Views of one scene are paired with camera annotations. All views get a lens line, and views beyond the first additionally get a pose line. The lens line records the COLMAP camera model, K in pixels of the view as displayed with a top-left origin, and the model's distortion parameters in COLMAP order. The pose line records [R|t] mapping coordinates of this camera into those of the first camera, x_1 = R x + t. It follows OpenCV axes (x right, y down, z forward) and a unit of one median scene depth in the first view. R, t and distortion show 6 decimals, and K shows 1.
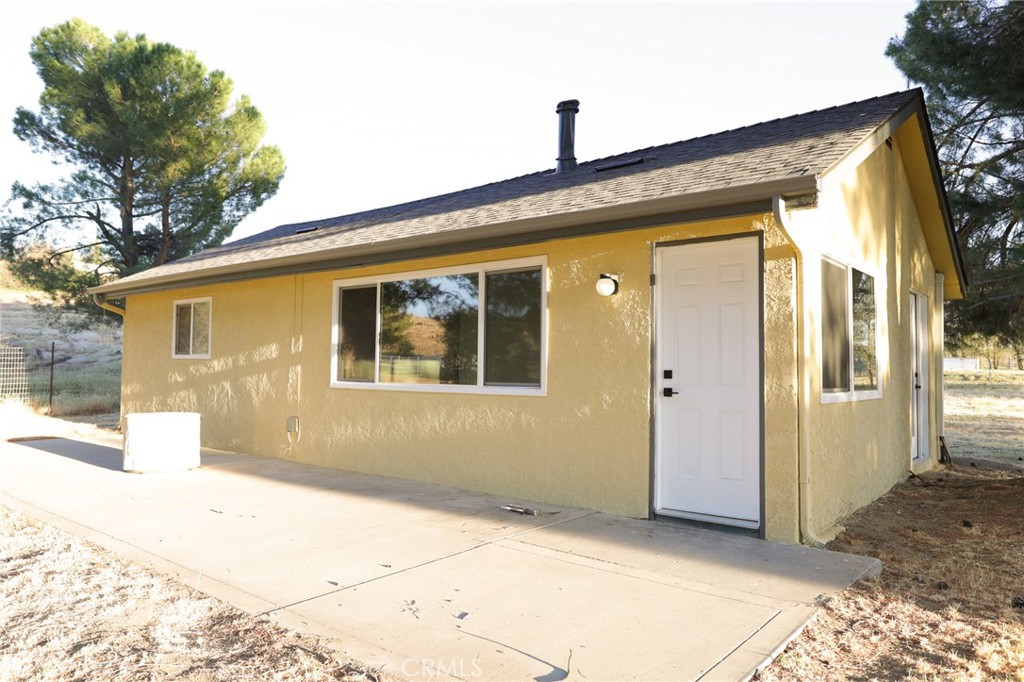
lens RADIAL K [[702.4, 0, 514.4], [0, 702.4, 335.6], [0, 0, 1]] dist [-0.045348, 0.039172]
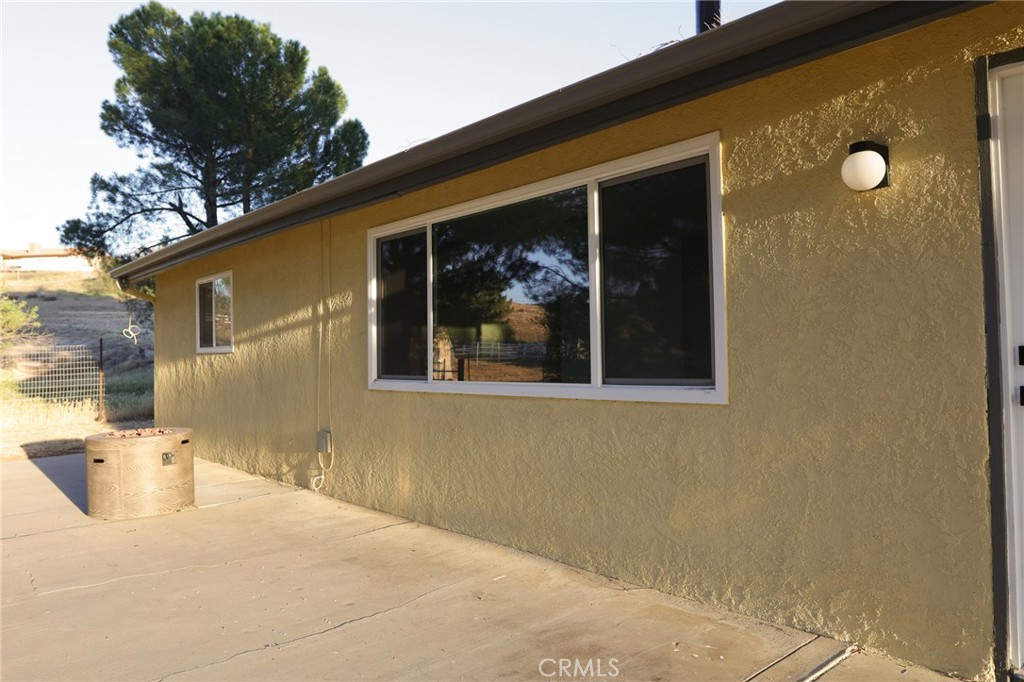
lens RADIAL K [[702.4, 0, 518.1], [0, 702.4, 332.2], [0, 0, 1]] dist [-0.045348, 0.039172]
pose [[0.989340, -0.031010, -0.142287, -0.007939], [0.032801, 0.999409, 0.010255, 0.005811], [0.141884, -0.014812, 0.989772, 0.117379]]
